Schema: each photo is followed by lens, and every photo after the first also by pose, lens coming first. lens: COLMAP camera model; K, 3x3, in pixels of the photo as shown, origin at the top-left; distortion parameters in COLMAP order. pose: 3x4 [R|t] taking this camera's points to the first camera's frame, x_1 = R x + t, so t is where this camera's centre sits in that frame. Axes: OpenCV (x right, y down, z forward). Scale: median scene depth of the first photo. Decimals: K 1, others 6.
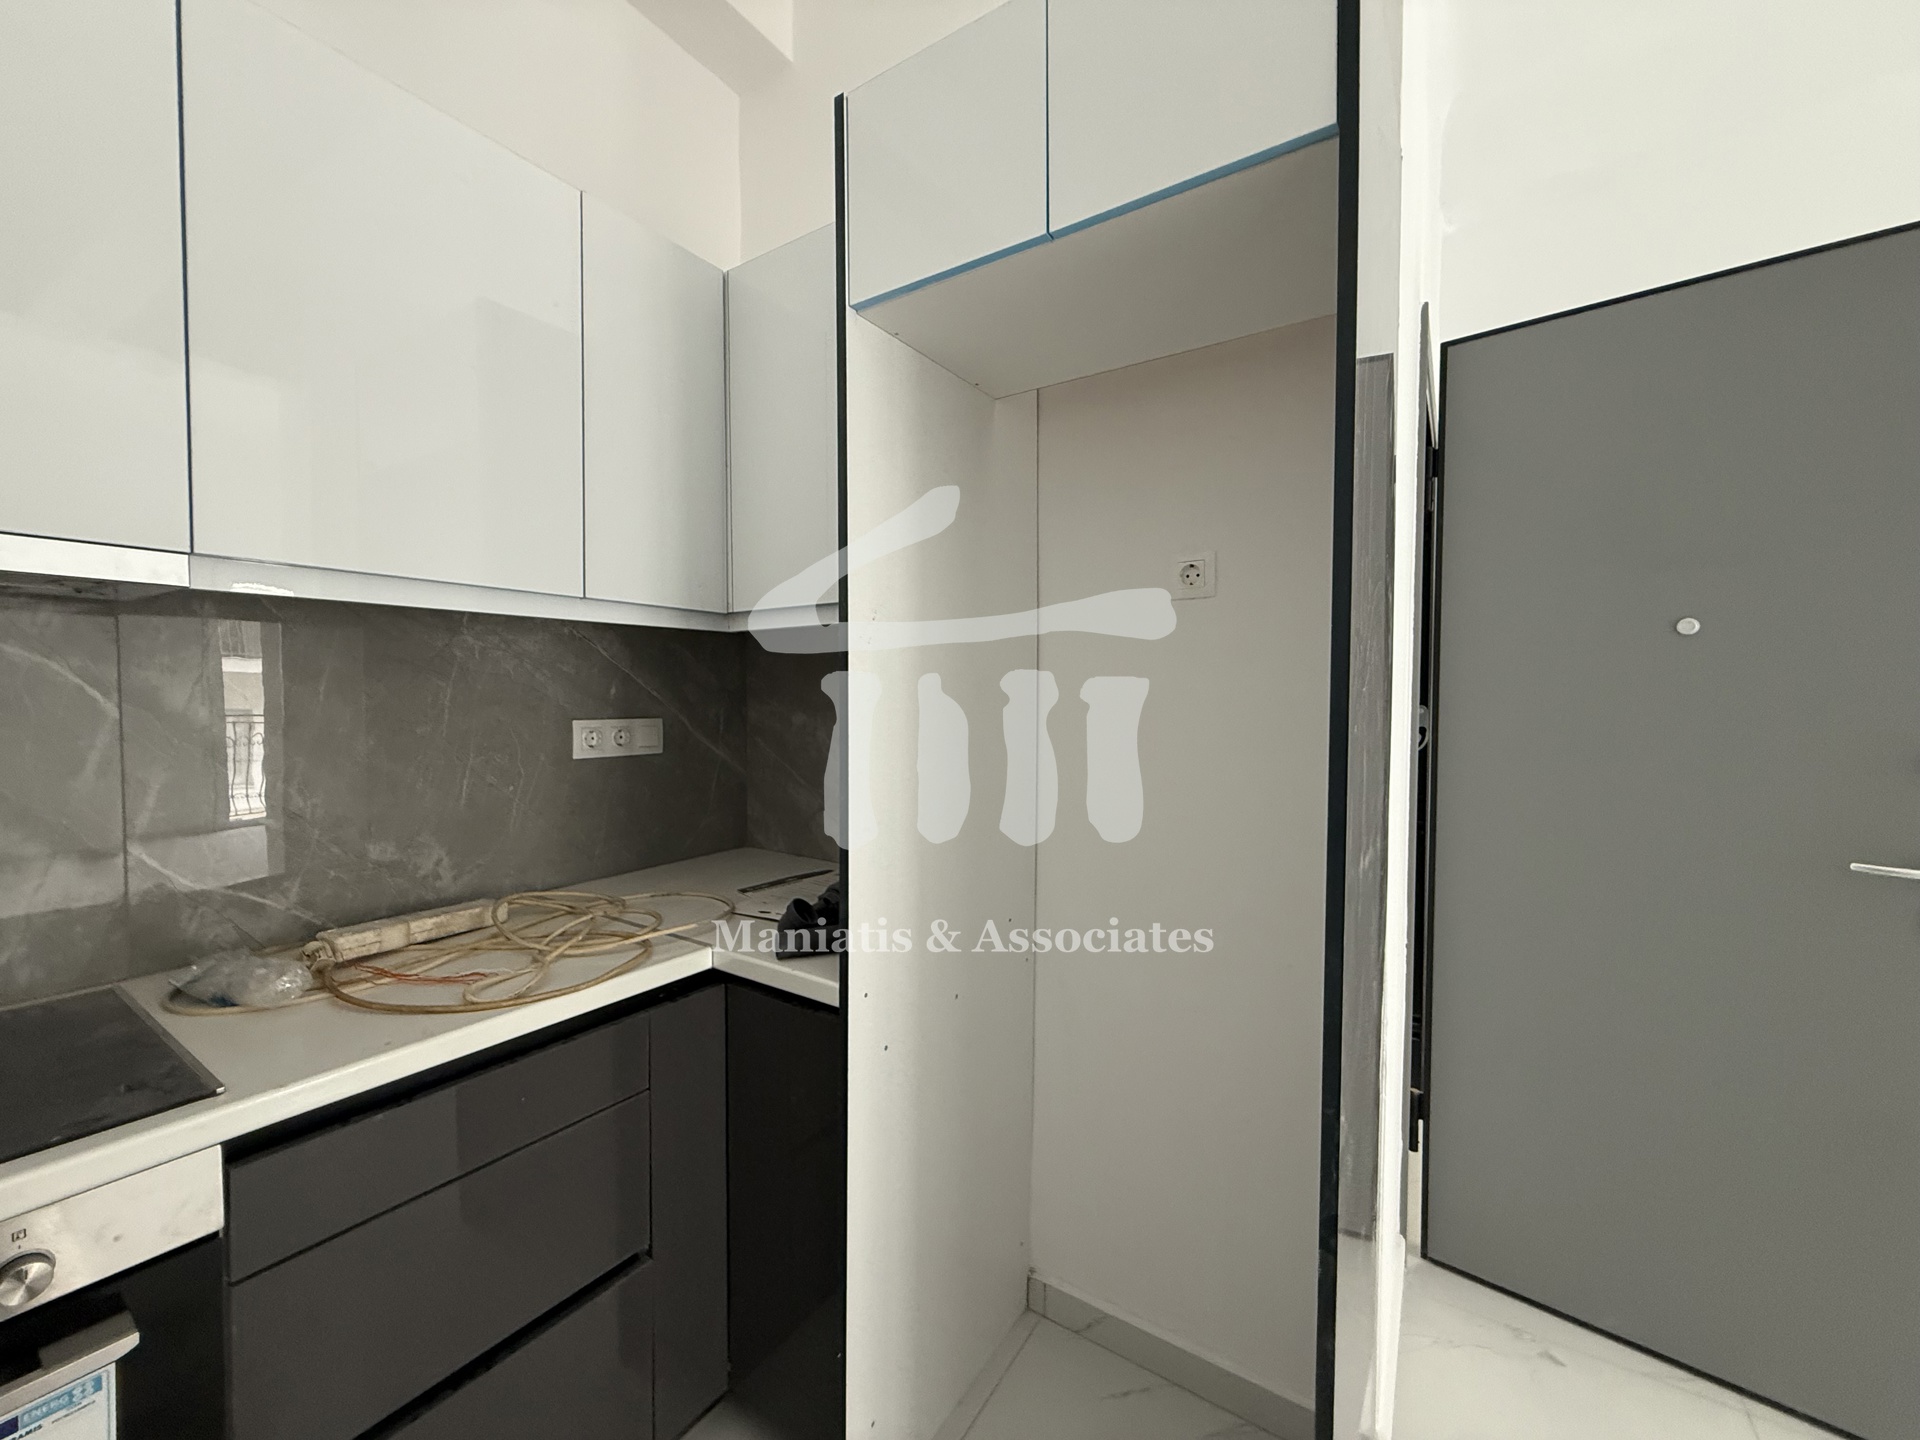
lens RADIAL K [[769.5, 0, 957.8], [0, 769.5, 717.1], [0, 0, 1]] dist [-0.001061, 0.000645]
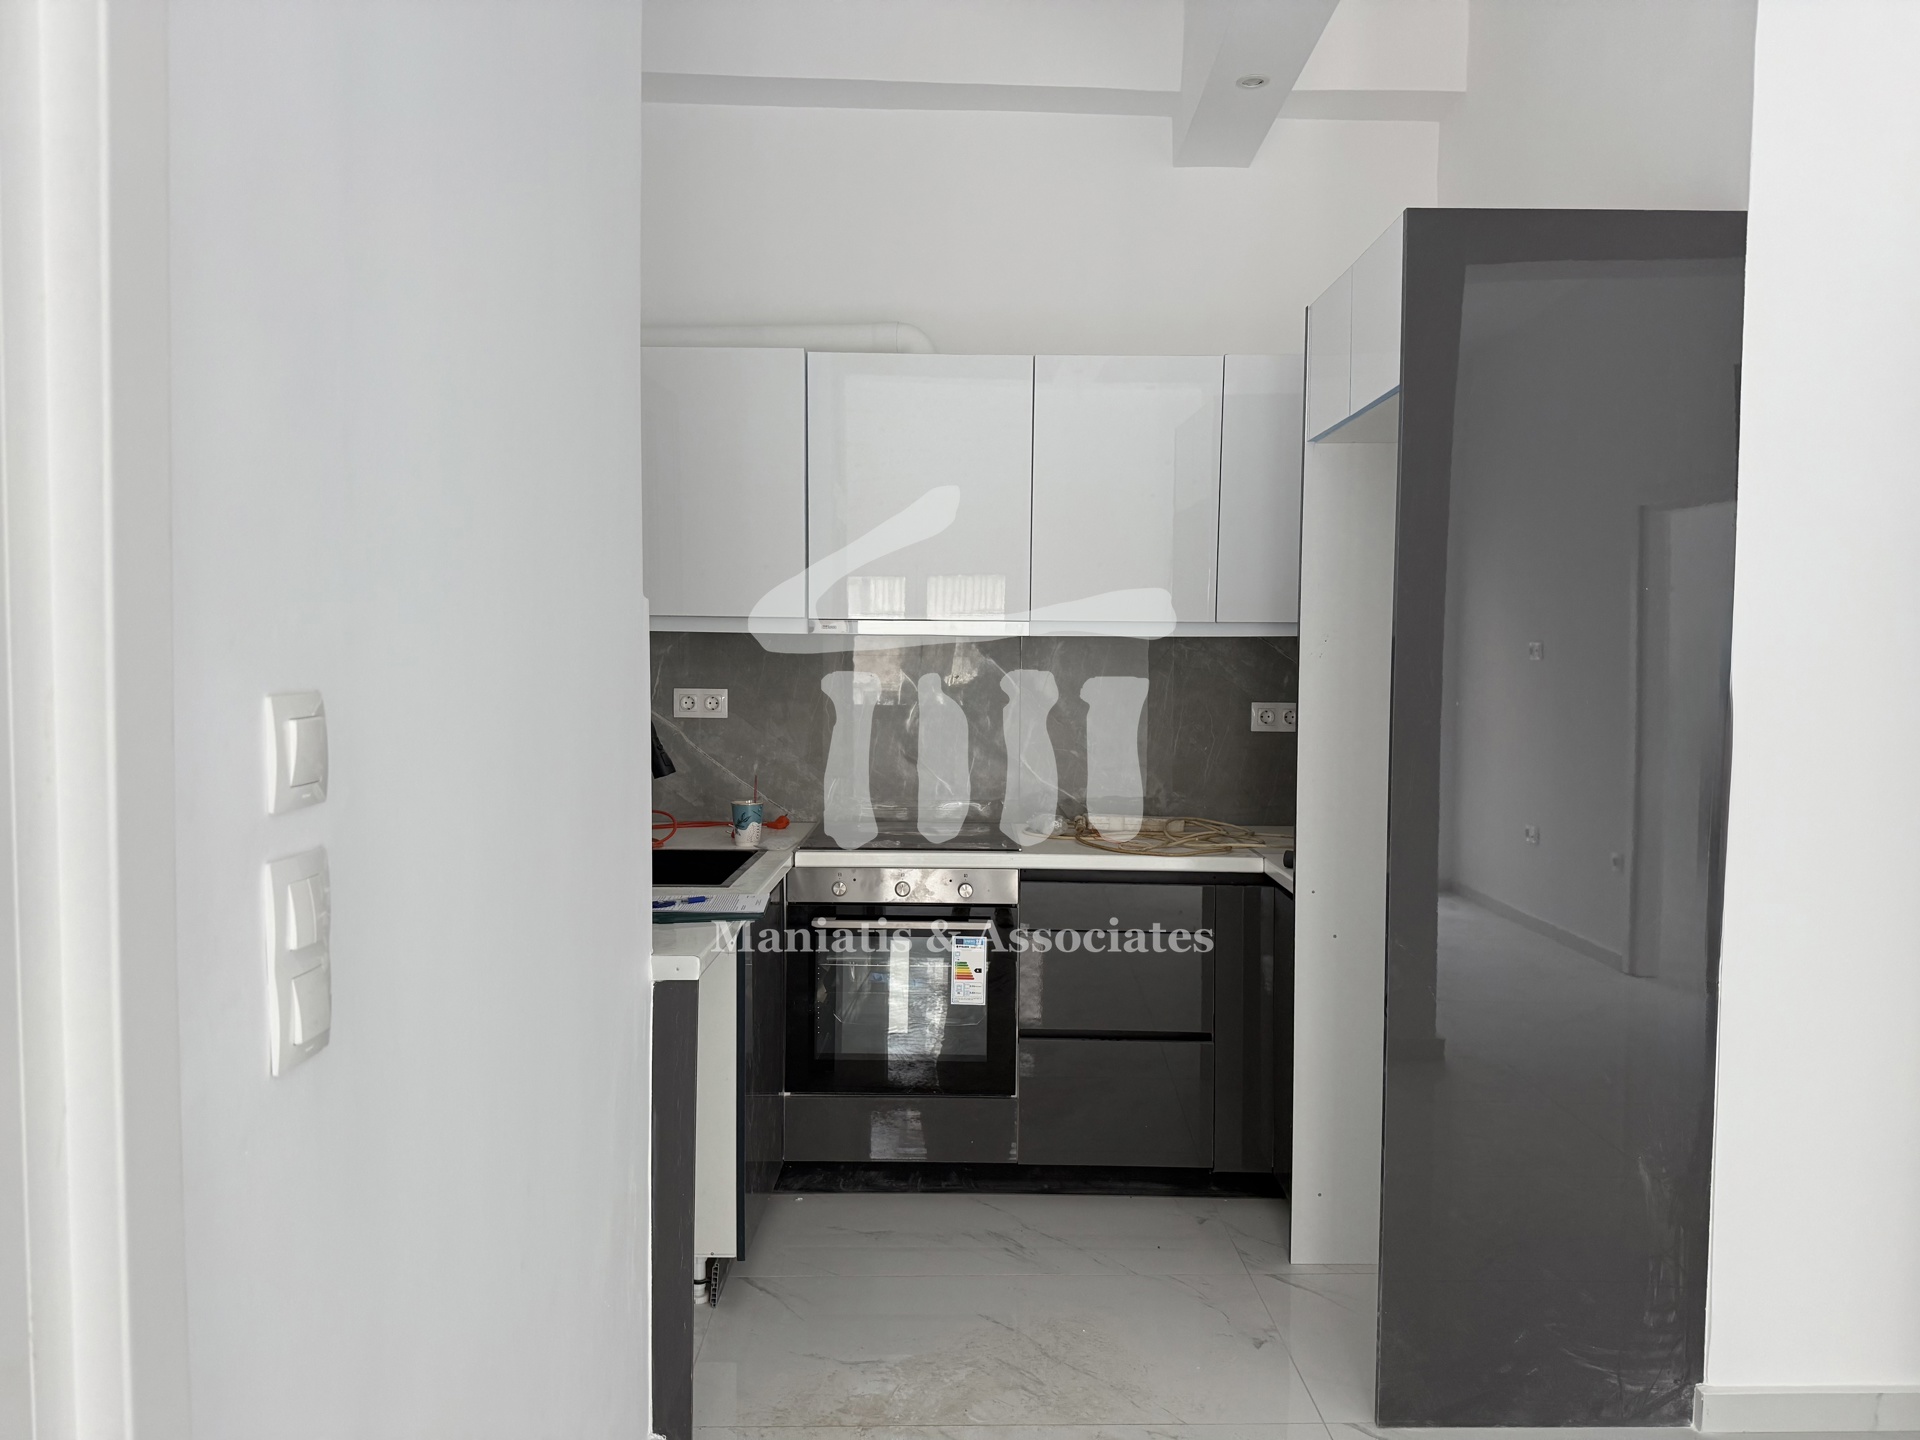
lens RADIAL K [[1348.8, 0, 970.1], [0, 1348.8, 714.6], [0, 0, 1]] dist [0.089801, -0.141742]
pose [[0.563128, 0.042187, -0.825292, 1.541662], [-0.032370, 0.999056, 0.028983, -0.035146], [0.825735, 0.010394, 0.563962, -0.967025]]
